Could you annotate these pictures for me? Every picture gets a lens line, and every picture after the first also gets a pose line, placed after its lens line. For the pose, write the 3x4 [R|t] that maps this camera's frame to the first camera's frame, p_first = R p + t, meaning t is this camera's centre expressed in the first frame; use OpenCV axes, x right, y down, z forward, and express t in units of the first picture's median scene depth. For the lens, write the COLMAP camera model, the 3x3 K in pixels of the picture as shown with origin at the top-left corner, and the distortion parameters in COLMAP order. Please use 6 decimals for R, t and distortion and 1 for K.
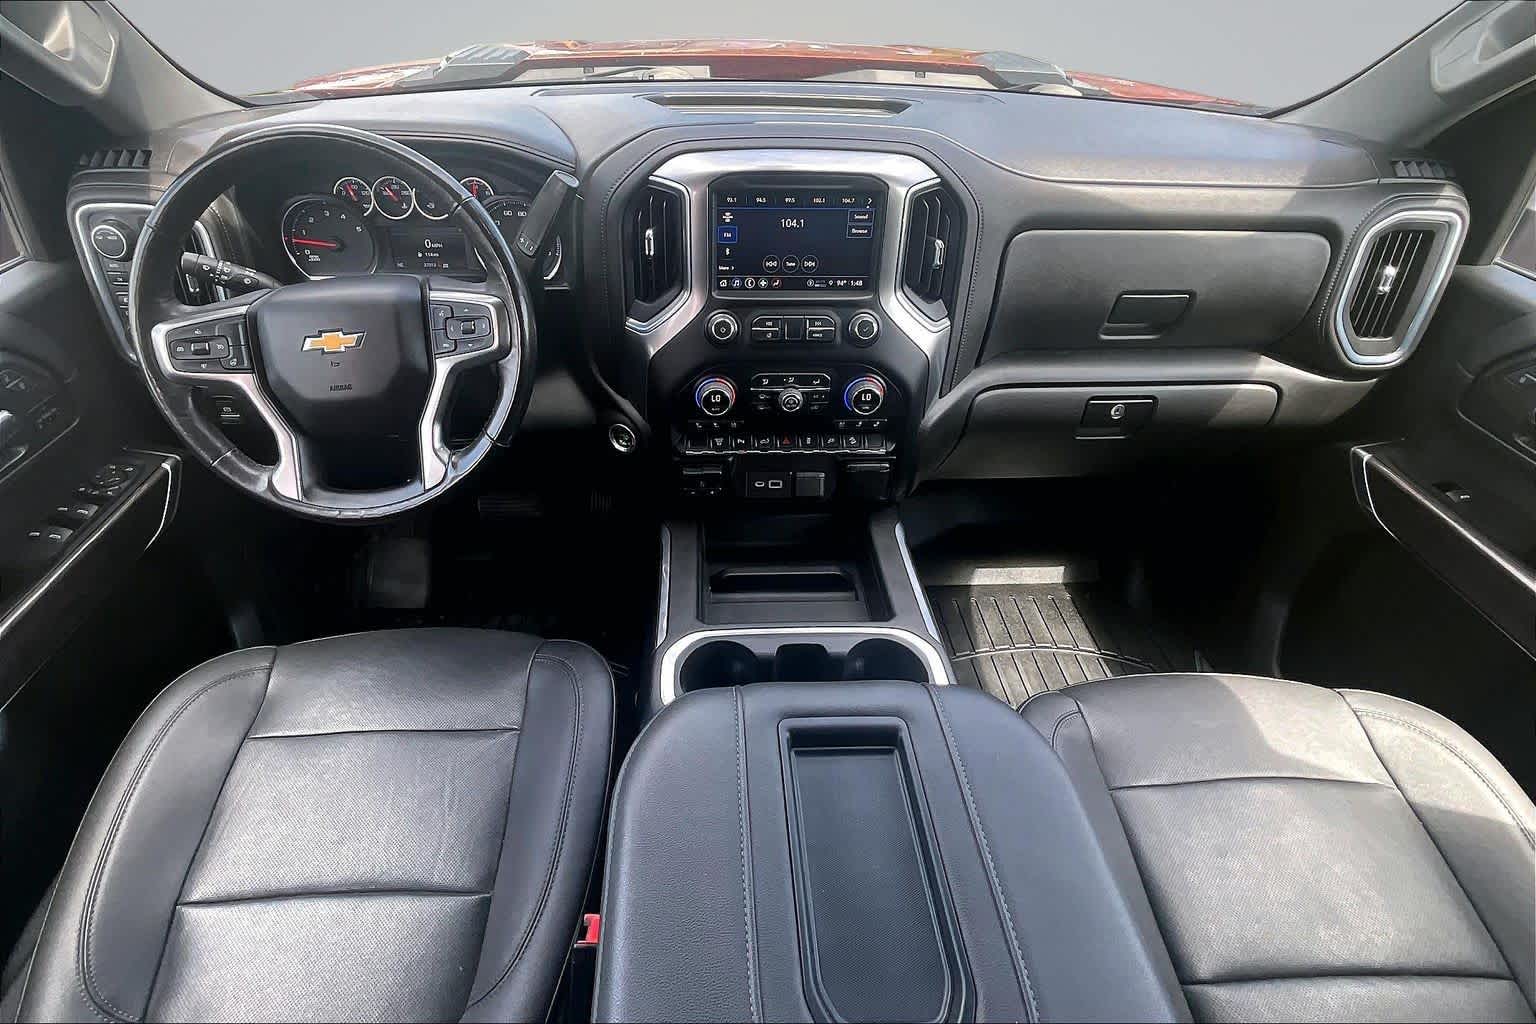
lens RADIAL K [[694.9, 0, 733.9], [0, 694.9, 472.2], [0, 0, 1]] dist [-0.011386, 0.000007]
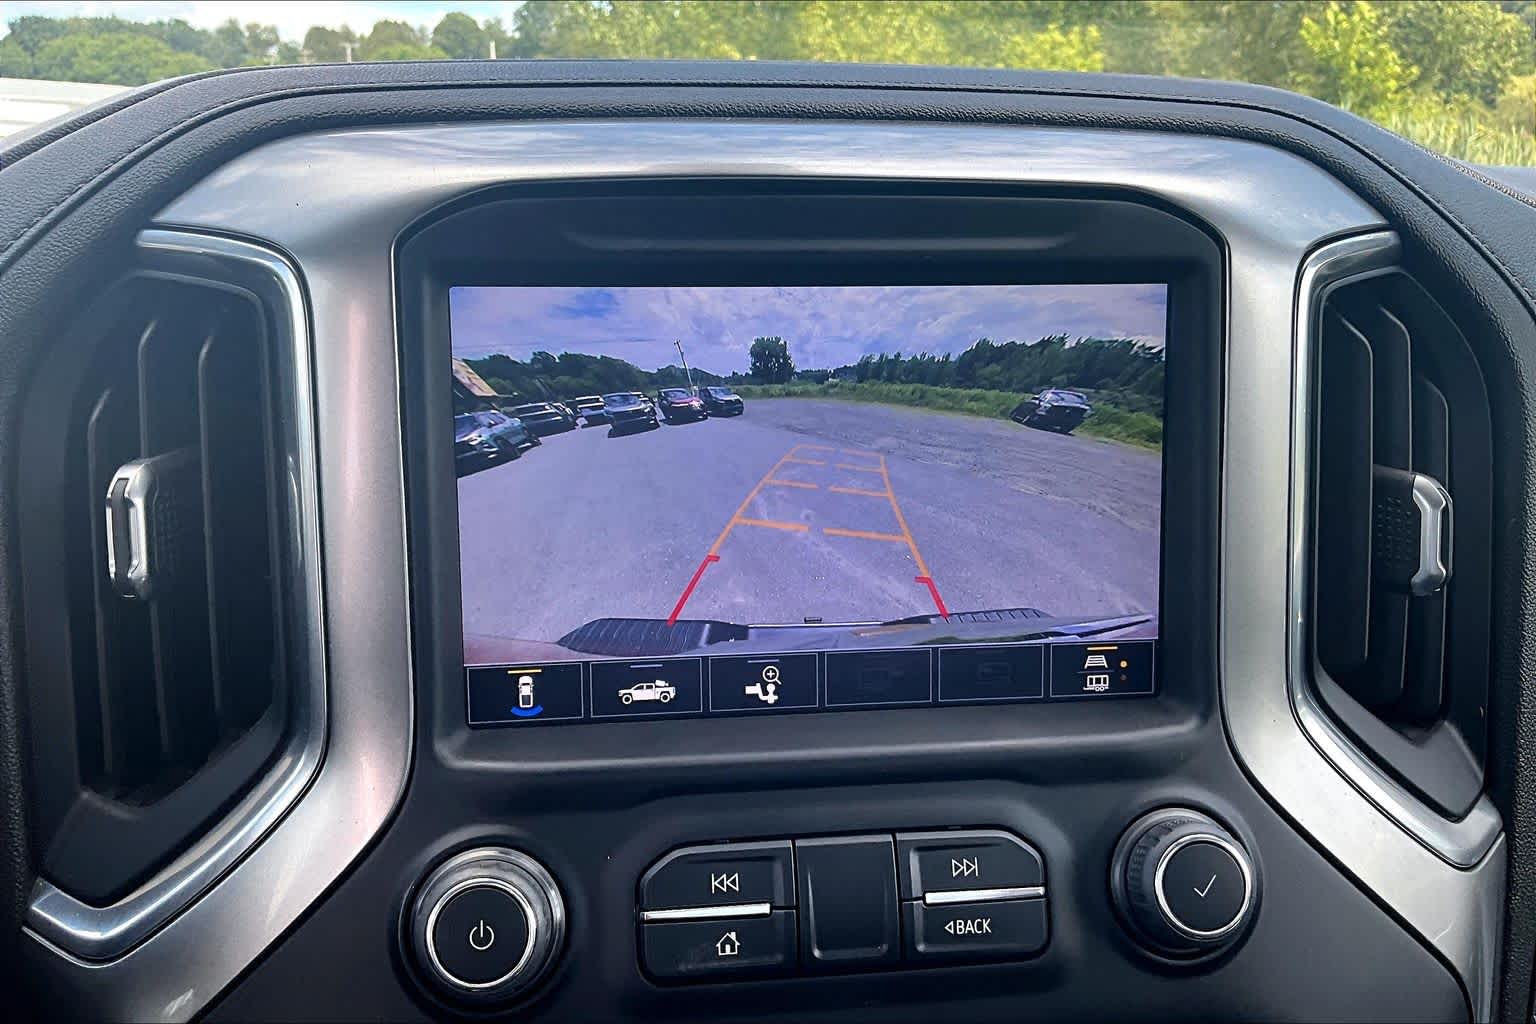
lens RADIAL K [[1254.8, 0, 768.0], [0, 1254.8, 512.0], [0, 0, 1]] dist [0.074685, -0.157299]
pose [[0.996063, -0.035084, 0.081404, 0.036619], [0.064929, 0.913963, -0.400570, -0.162254], [-0.060347, 0.404279, 0.912643, 0.613424]]
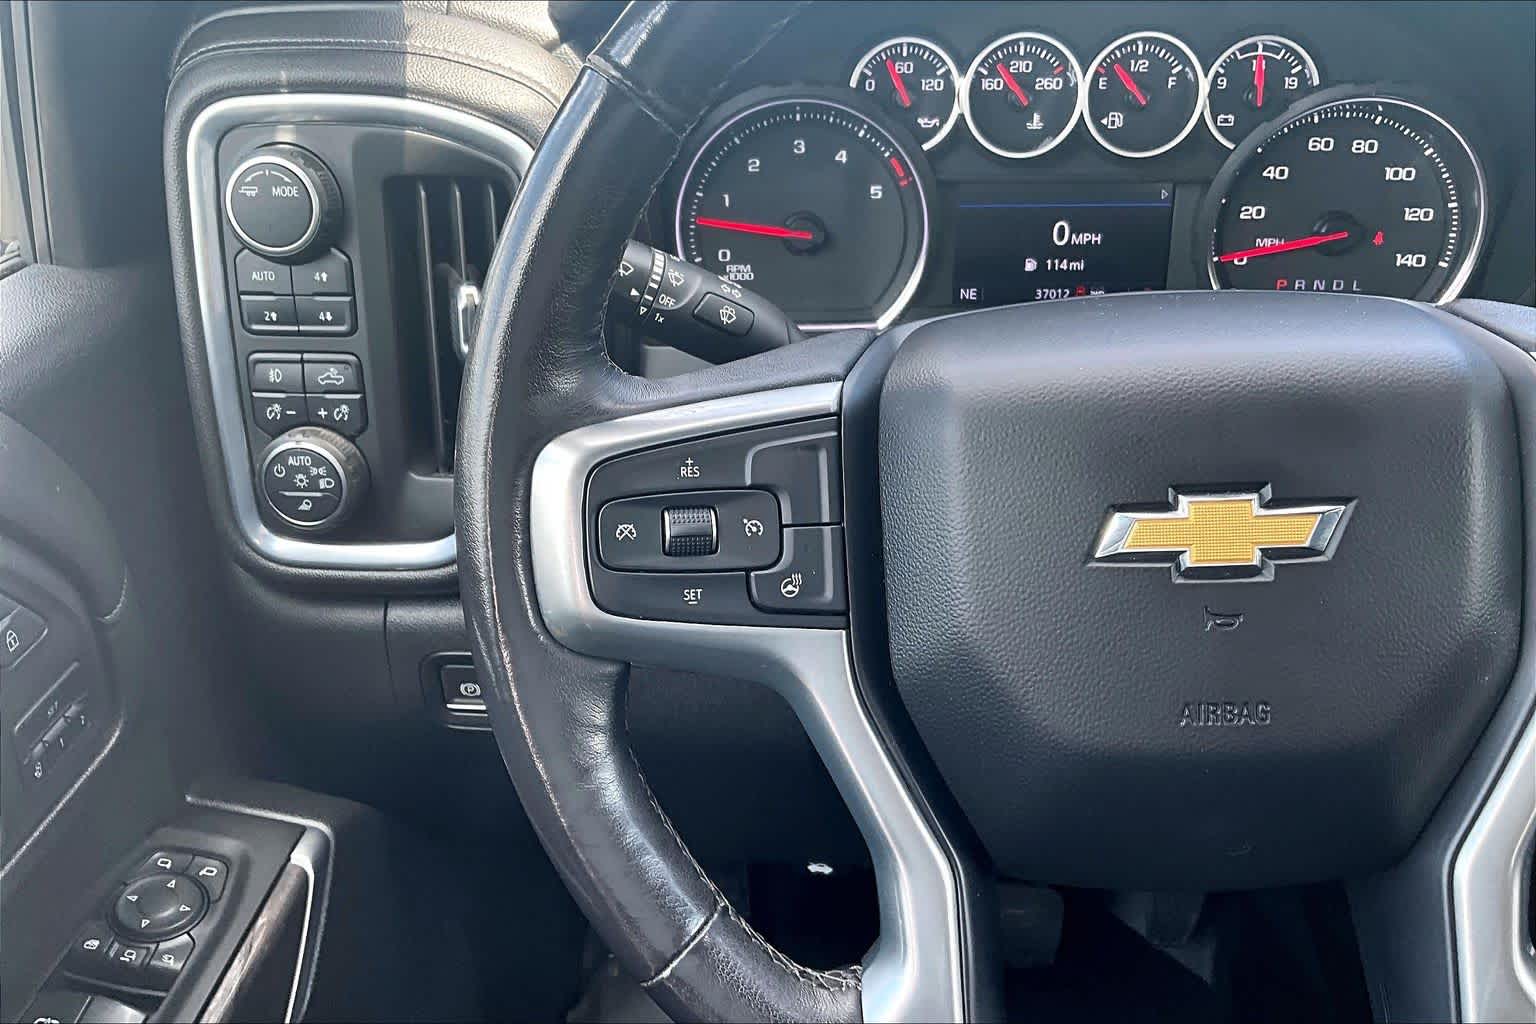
lens RADIAL K [[1254.8, 0, 768.0], [0, 1254.8, 512.0], [0, 0, 1]] dist [0.074685, -0.157299]
pose [[0.990518, 0.024160, -0.135240, -0.539708], [-0.047073, 0.984510, -0.168889, -0.084255], [0.129065, 0.173653, 0.976313, 0.417829]]
